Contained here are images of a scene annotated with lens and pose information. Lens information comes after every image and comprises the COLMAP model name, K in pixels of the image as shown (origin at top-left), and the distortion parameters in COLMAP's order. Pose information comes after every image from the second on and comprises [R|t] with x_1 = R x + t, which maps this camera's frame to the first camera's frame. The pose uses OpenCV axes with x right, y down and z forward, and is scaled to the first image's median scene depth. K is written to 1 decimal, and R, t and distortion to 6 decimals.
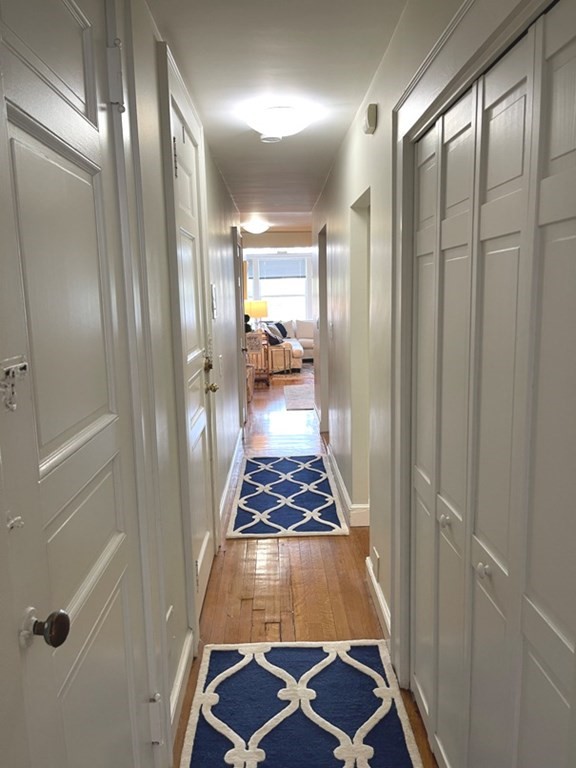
lens RADIAL K [[577.8, 0, 293.5], [0, 577.8, 386.4], [0, 0, 1]] dist [0.063361, -0.078158]
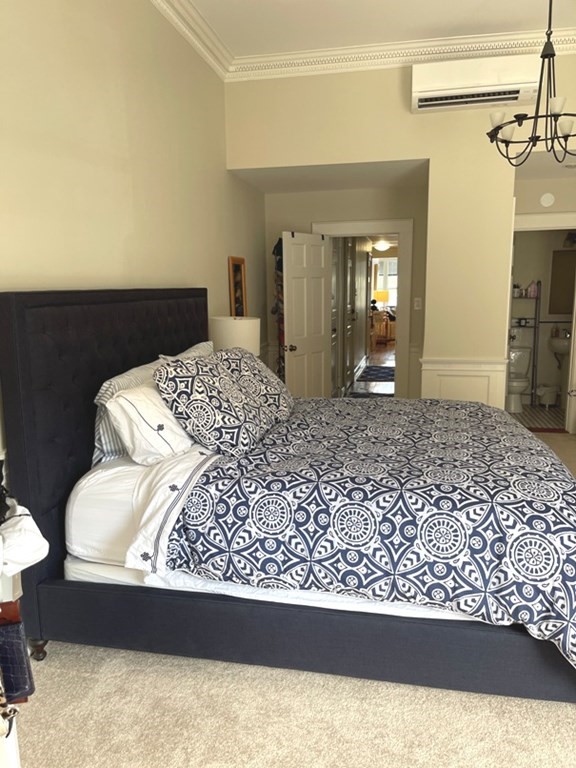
lens RADIAL K [[577.8, 0, 293.5], [0, 577.8, 386.4], [0, 0, 1]] dist [0.063361, -0.078158]
pose [[0.973484, 0.046177, -0.224046, 0.068505], [-0.042069, 0.998848, 0.023079, 0.083409], [0.224853, -0.013042, 0.974305, -0.574524]]
